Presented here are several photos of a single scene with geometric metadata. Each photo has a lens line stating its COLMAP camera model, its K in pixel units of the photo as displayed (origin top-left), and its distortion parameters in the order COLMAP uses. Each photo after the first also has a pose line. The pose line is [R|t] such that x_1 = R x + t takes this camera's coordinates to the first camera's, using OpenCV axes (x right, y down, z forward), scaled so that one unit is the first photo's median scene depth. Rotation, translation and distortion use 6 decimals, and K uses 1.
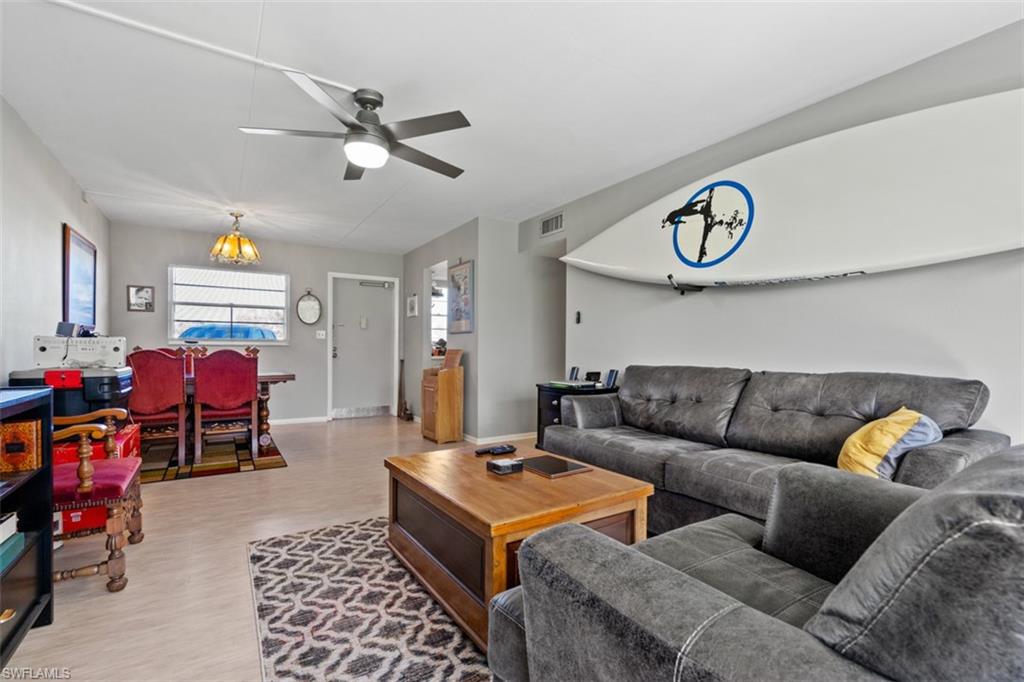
lens RADIAL K [[468.7, 0, 512.7], [0, 468.7, 346.6], [0, 0, 1]] dist [-0.004113, 0.000074]
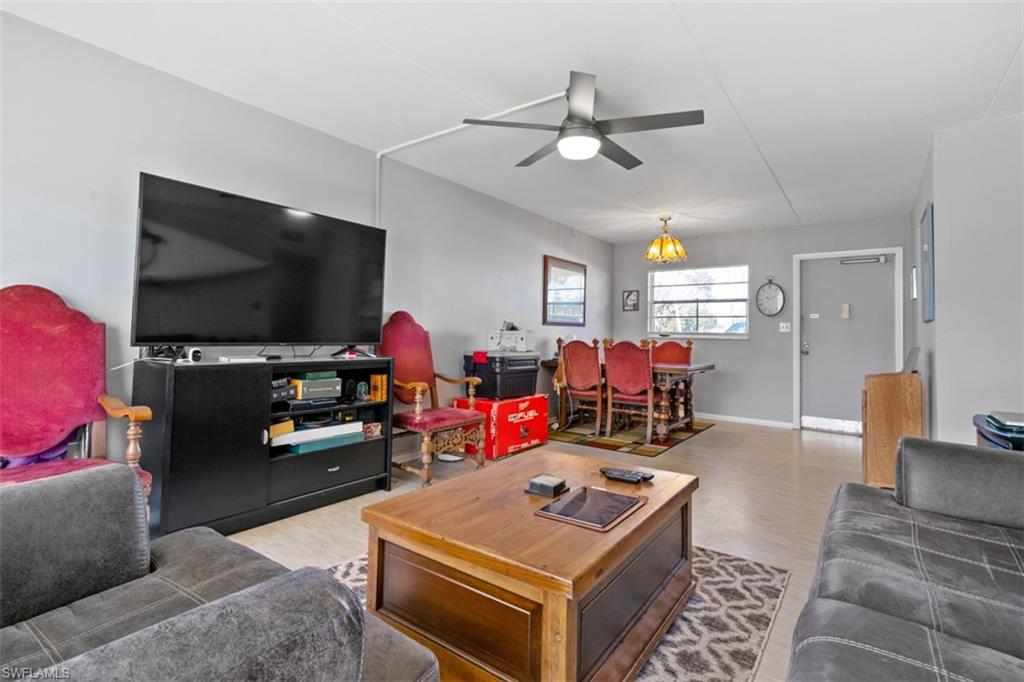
lens RADIAL K [[475.9, 0, 512.6], [0, 475.9, 318.5], [0, 0, 1]] dist [0.001885, 0.000511]
pose [[0.357150, -0.032022, -0.933498, 0.506825], [-0.015334, 0.999076, -0.040138, 0.002359], [0.933921, 0.028649, 0.356330, 0.446621]]
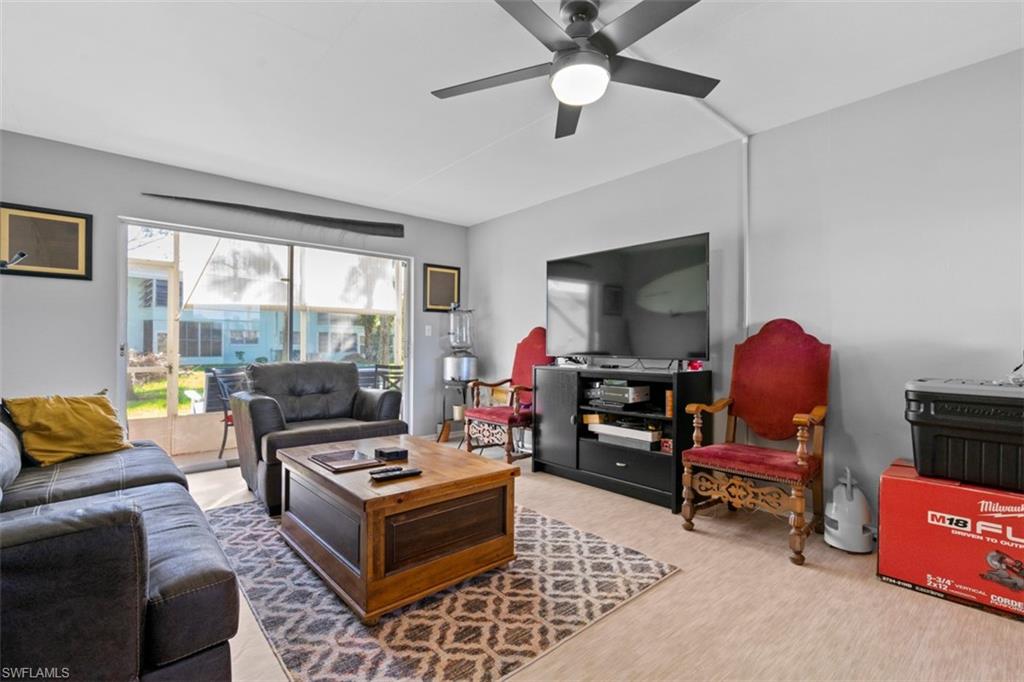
lens RADIAL K [[468.7, 0, 512.7], [0, 468.7, 346.6], [0, 0, 1]] dist [-0.004113, 0.000074]
pose [[-0.987332, -0.011584, -0.158247, -0.084762], [-0.011586, 0.999932, -0.000913, 0.000709], [0.158247, 0.000932, -0.987399, 1.476808]]
